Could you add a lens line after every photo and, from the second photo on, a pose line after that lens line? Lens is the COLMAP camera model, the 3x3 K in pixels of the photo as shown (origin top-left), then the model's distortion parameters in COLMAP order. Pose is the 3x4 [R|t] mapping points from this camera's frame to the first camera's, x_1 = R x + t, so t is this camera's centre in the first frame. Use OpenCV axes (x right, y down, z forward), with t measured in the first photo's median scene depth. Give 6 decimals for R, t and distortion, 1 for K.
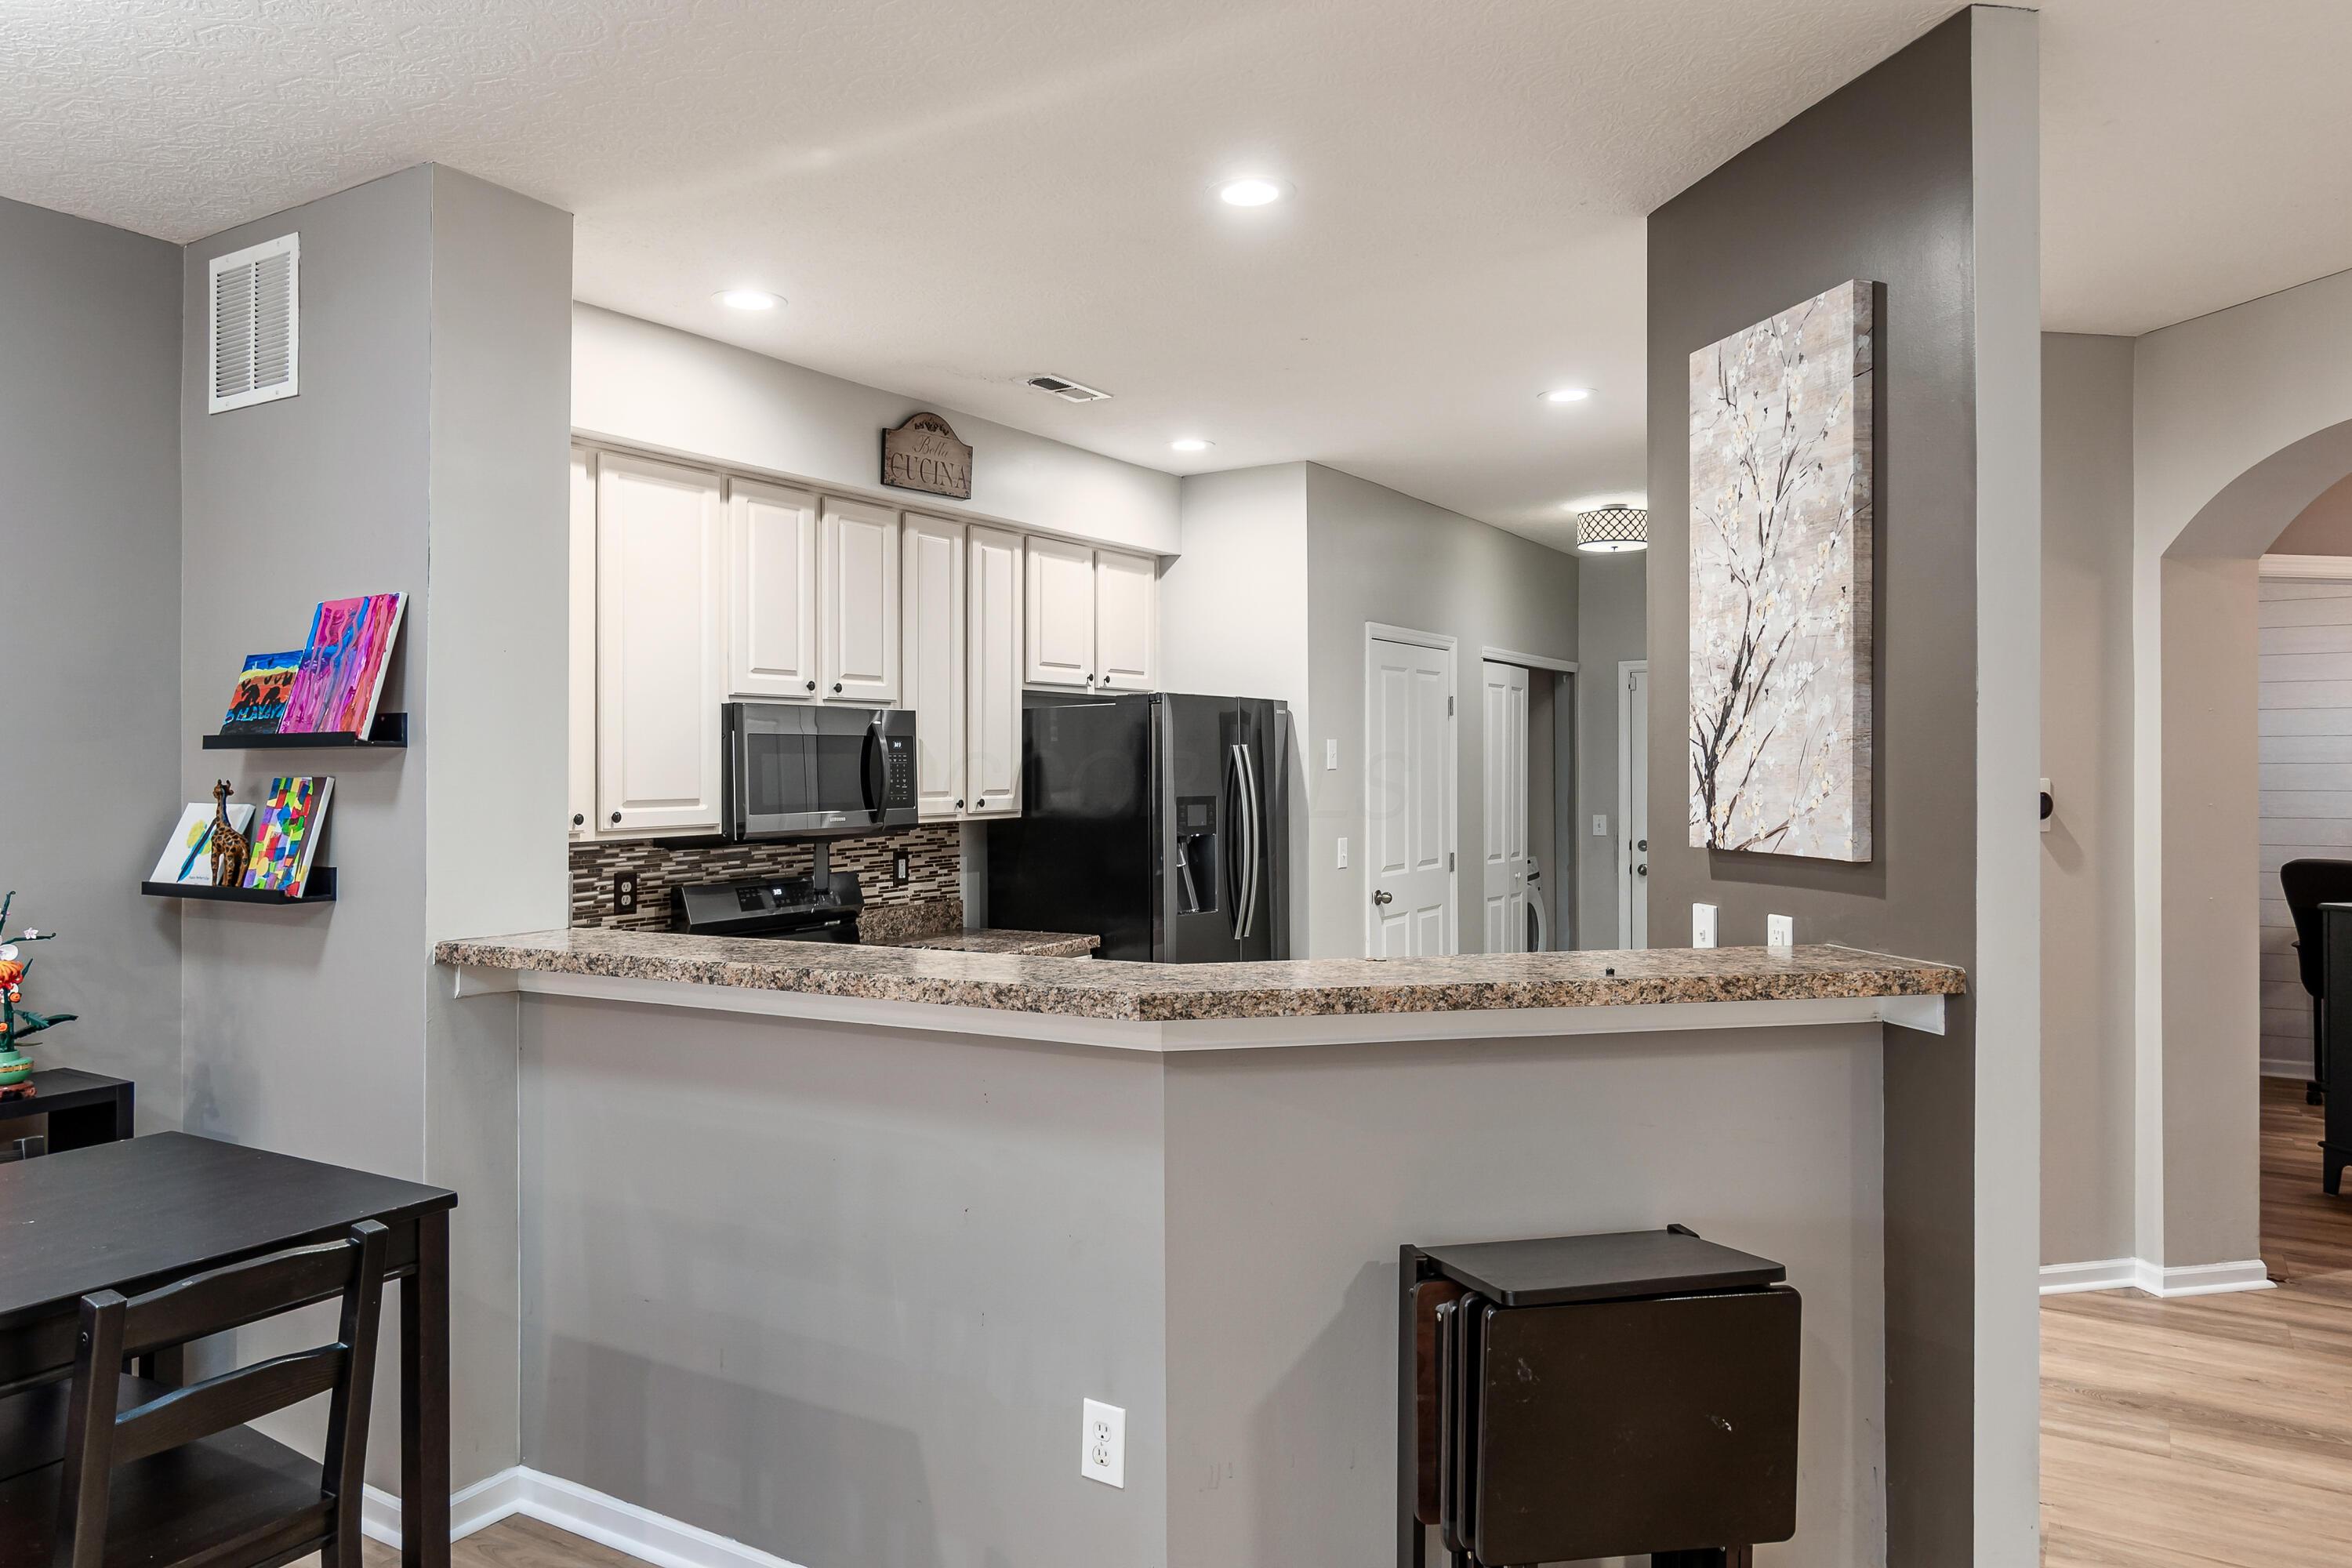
lens RADIAL K [[1541.2, 0, 1176.0], [0, 1541.2, 784.0], [0, 0, 1]] dist [0.004816, 0.001115]
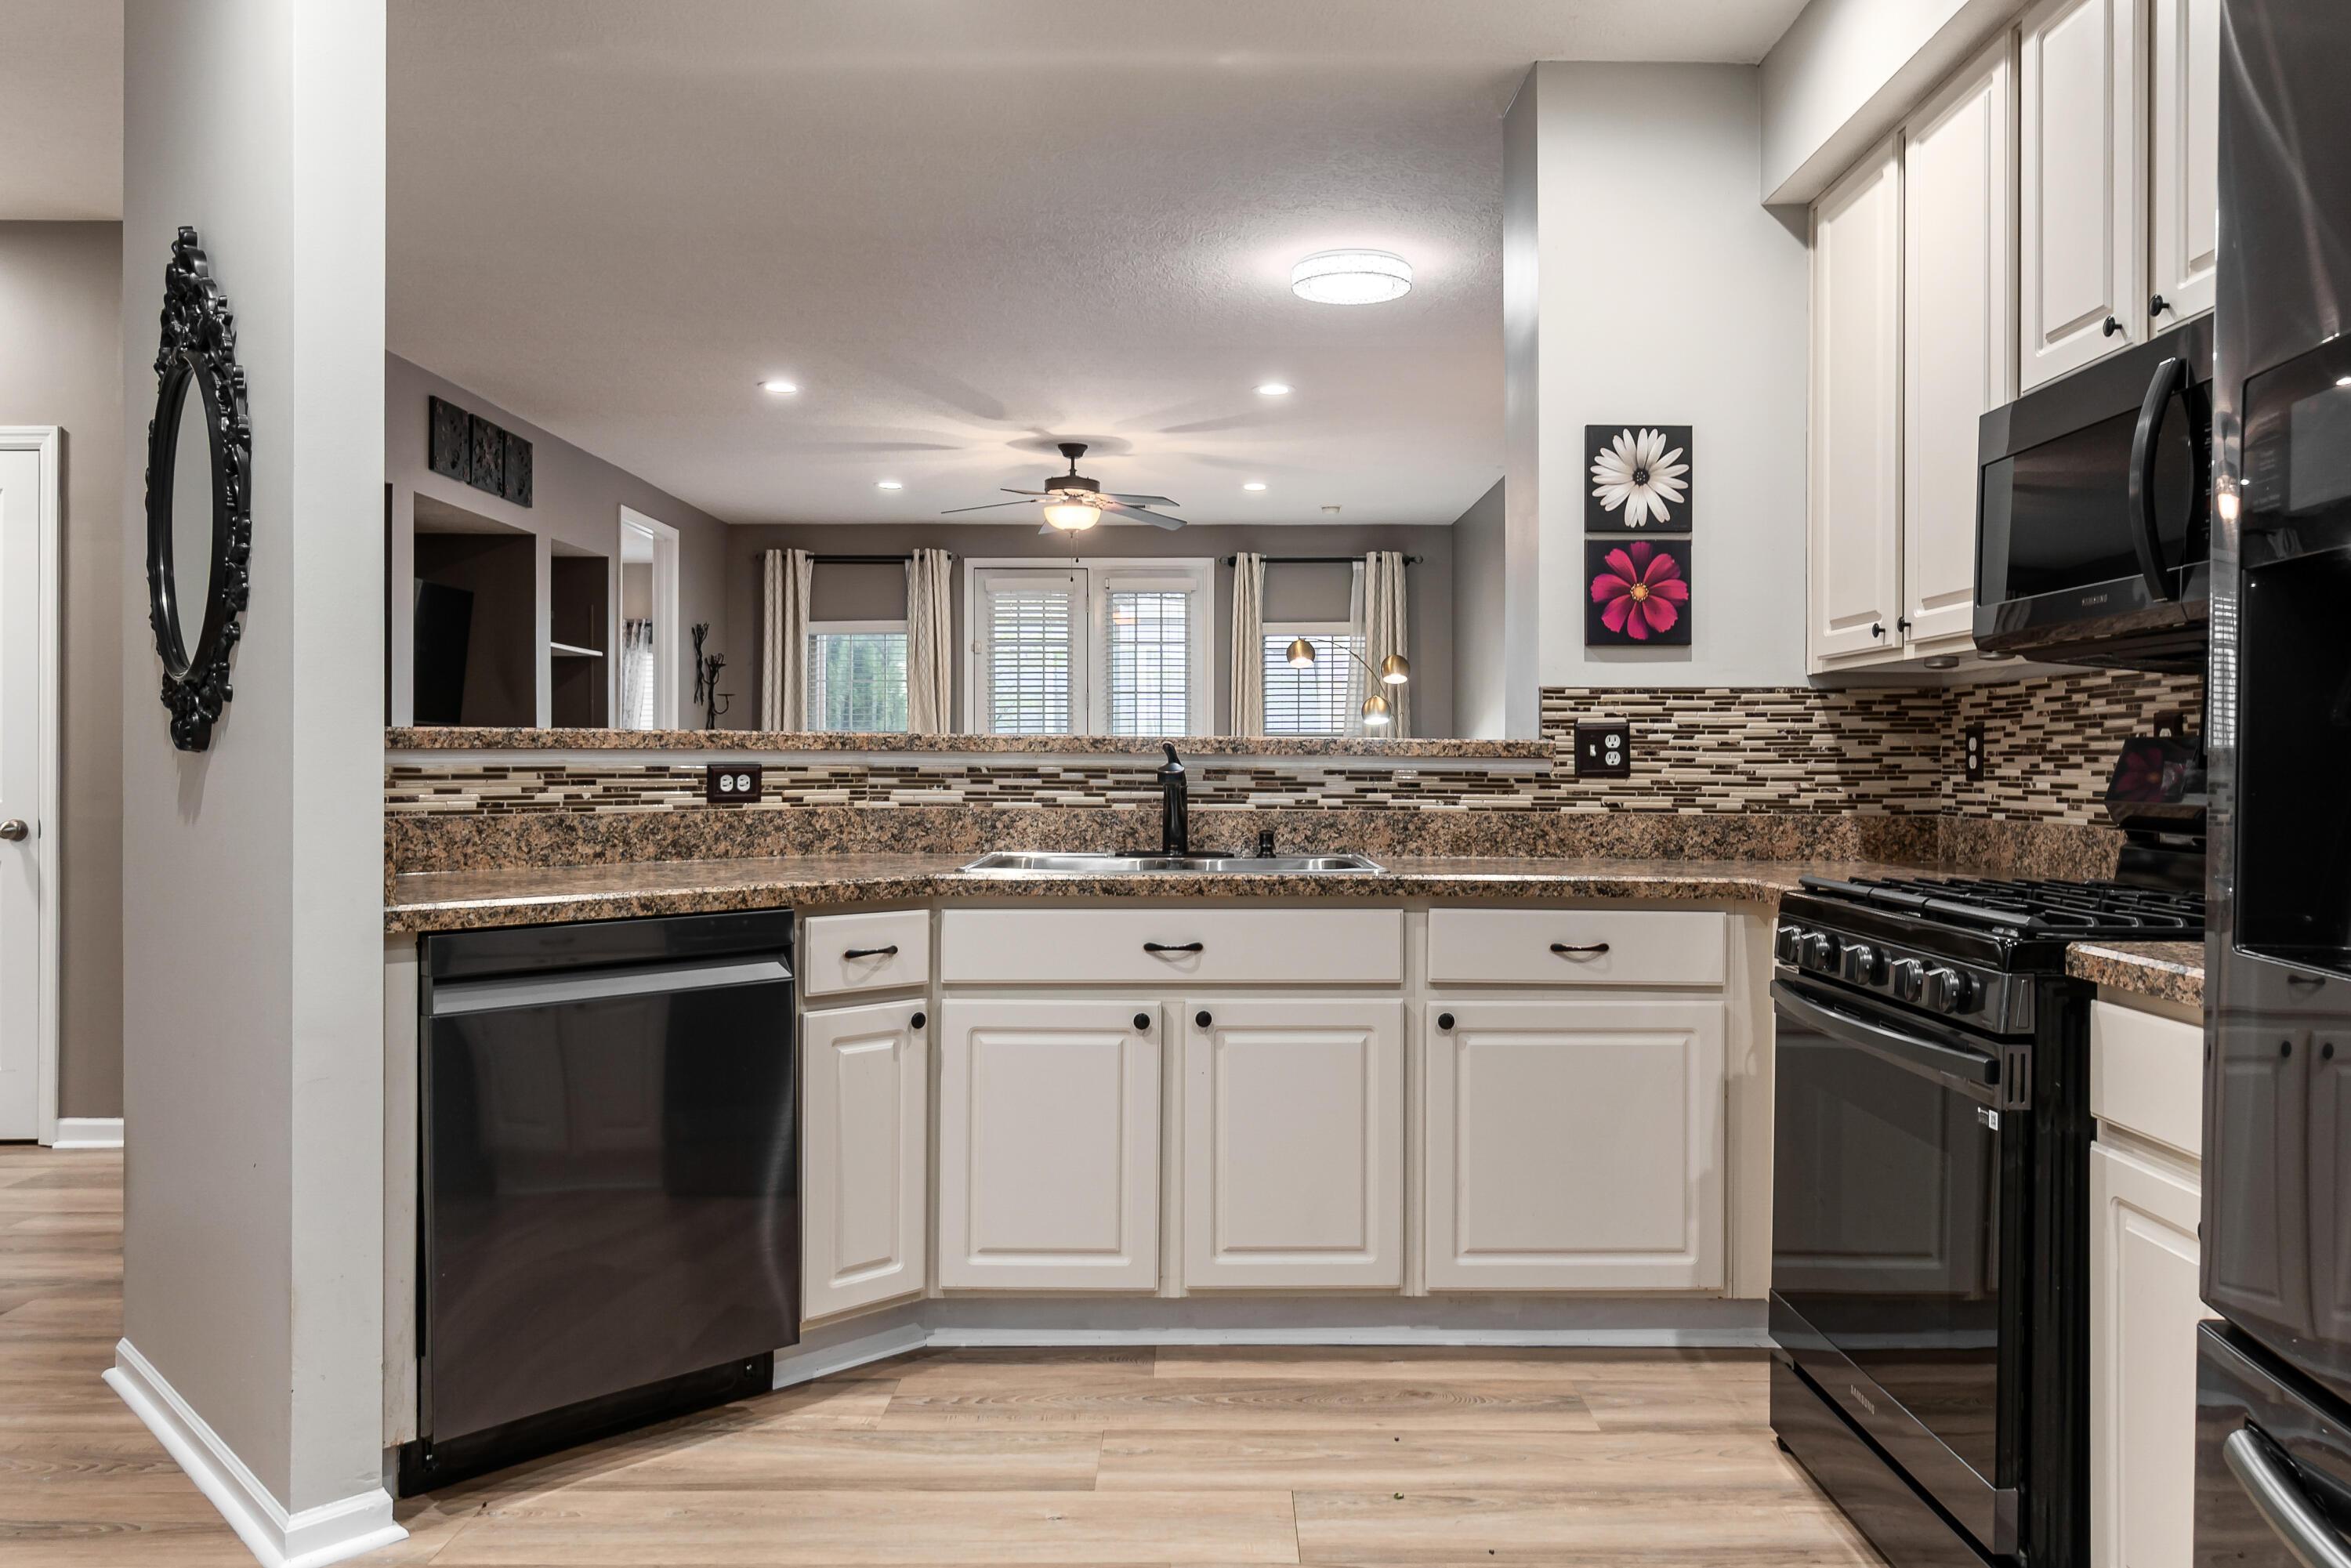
lens RADIAL K [[1614.8, 0, 1218.1], [0, 1614.8, 772.6], [0, 0, 1]] dist [-0.002173, -0.002404]
pose [[-0.845211, 0.005292, -0.534407, 0.283606], [-0.006632, 0.999770, 0.020390, 0.071440], [0.534392, 0.020777, -0.844981, 1.348758]]
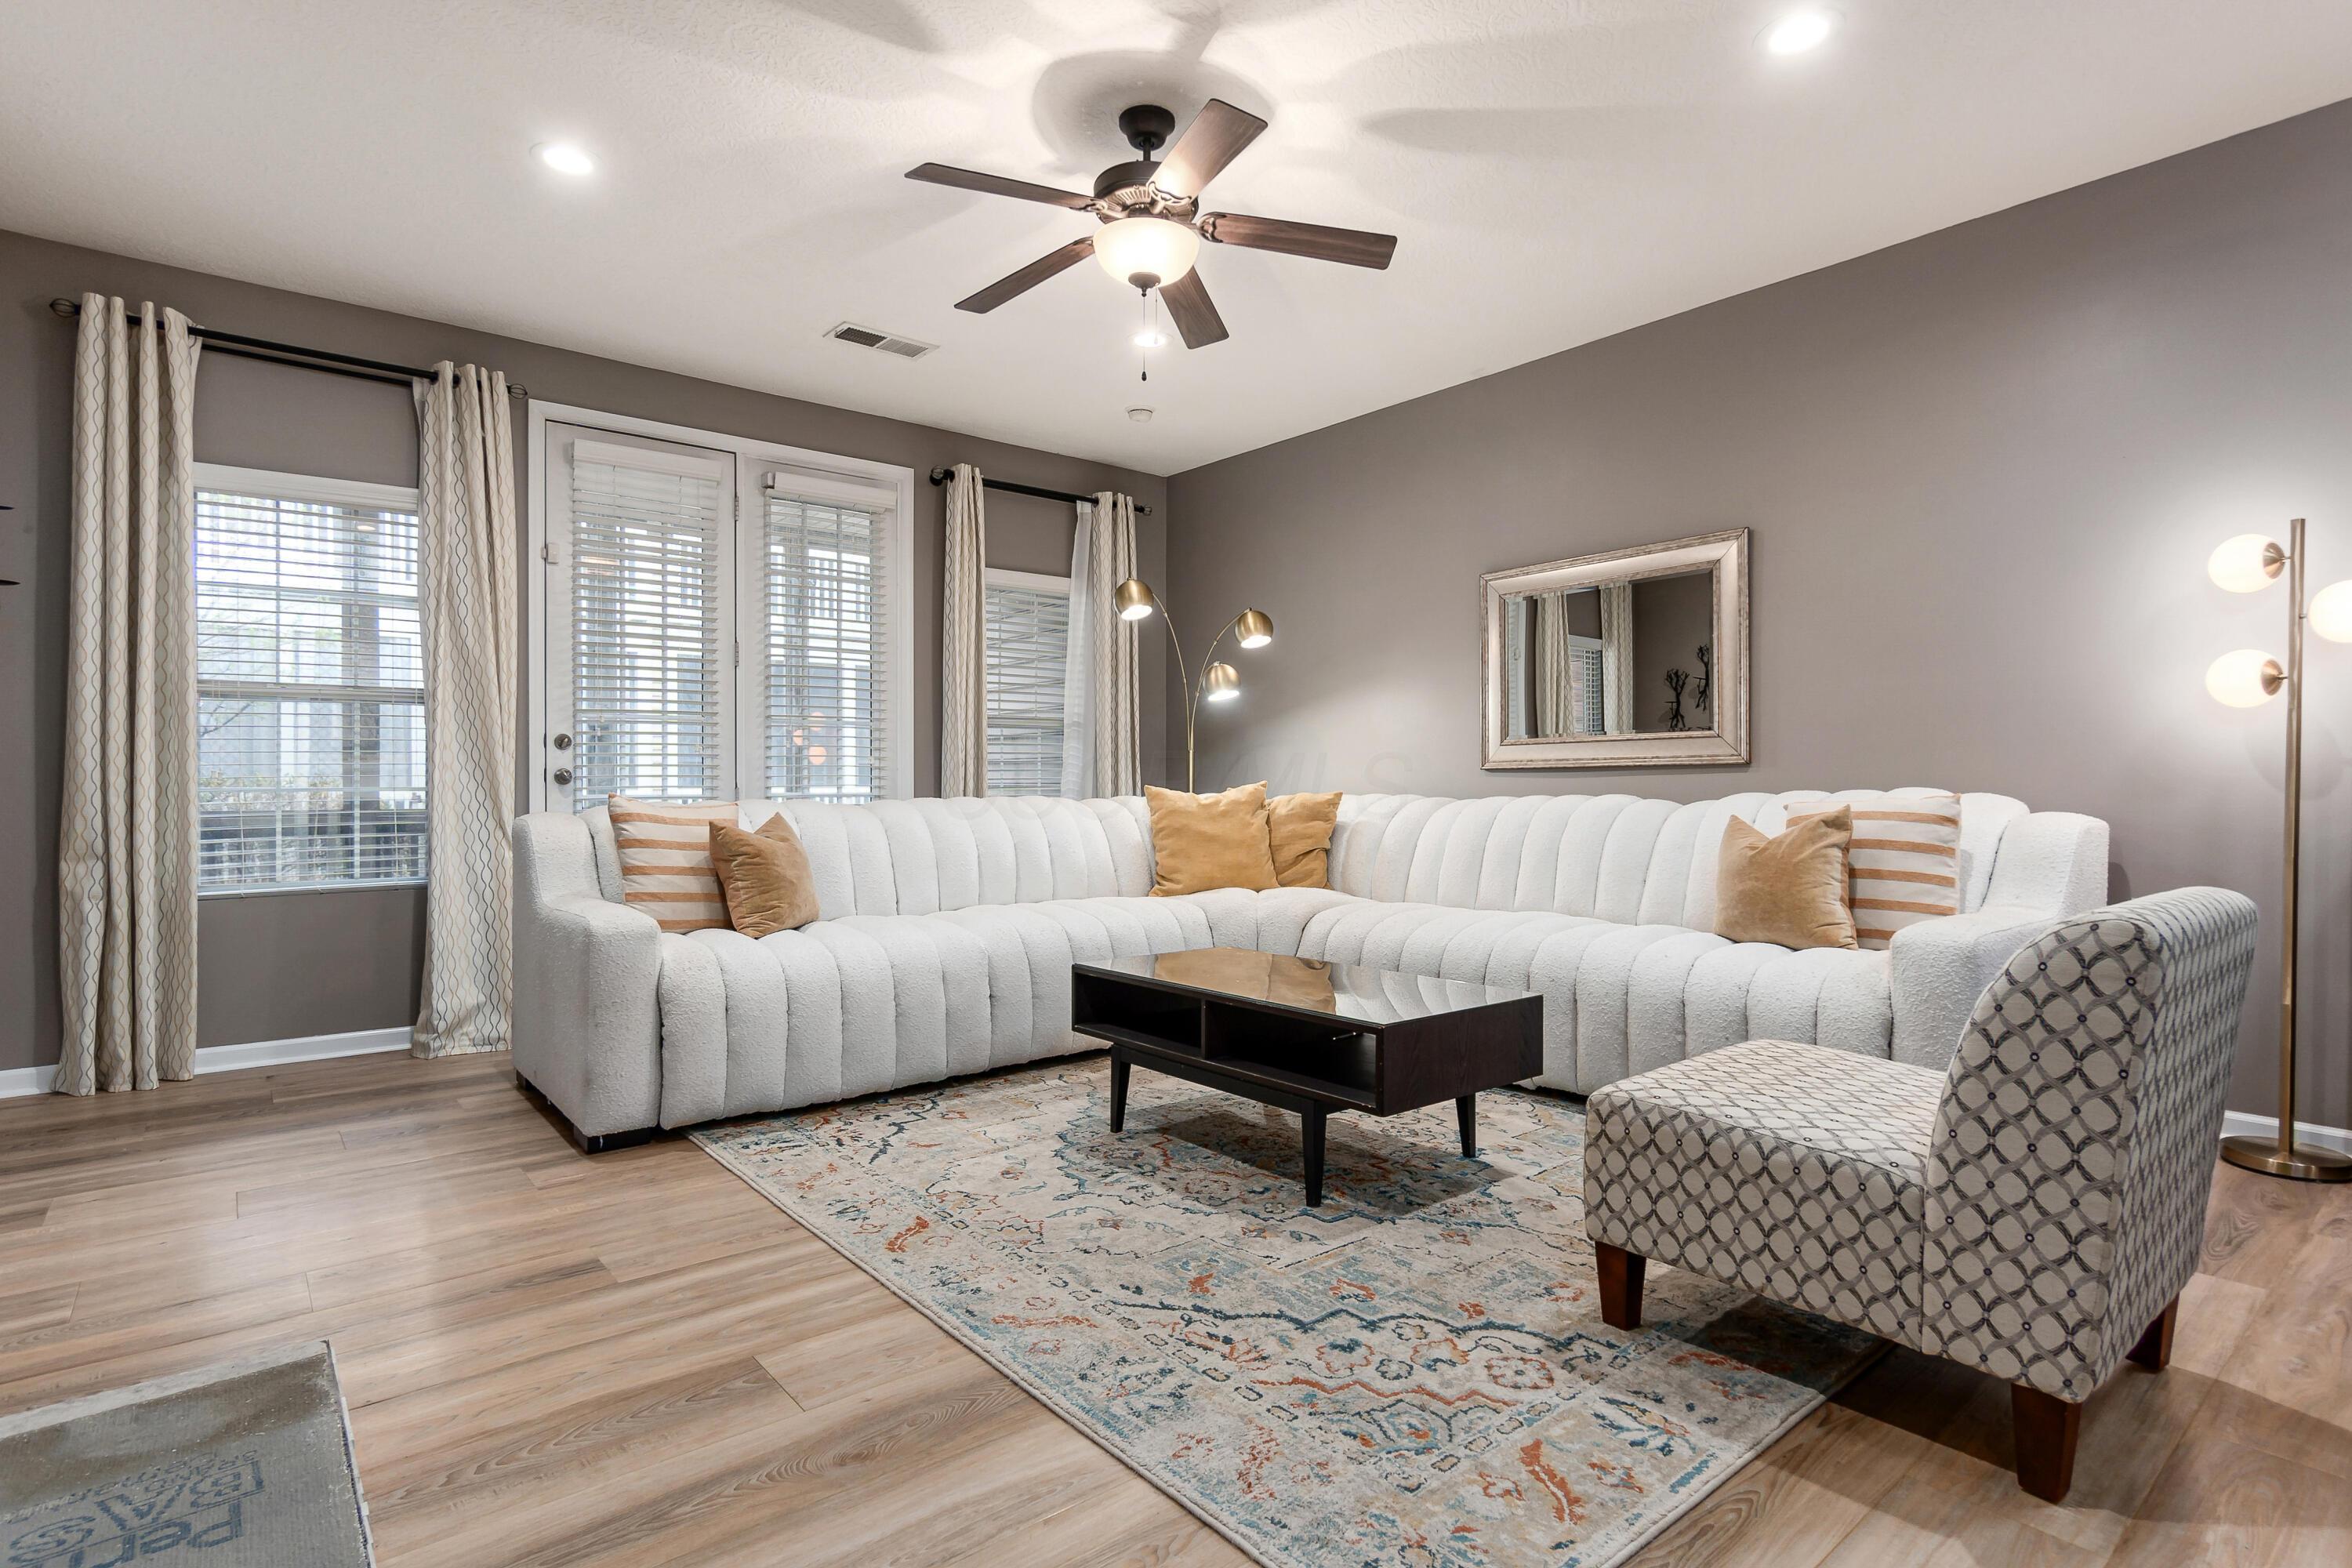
lens RADIAL K [[1167.1, 0, 1148.5], [0, 1167.1, 788.8], [0, 0, 1]] dist [-0.003512, 0.000605]
pose [[-0.333515, 0.009171, -0.942700, 0.101776], [-0.012118, 0.999828, 0.014014, 0.125478], [0.942667, 0.016097, -0.333346, -0.042043]]
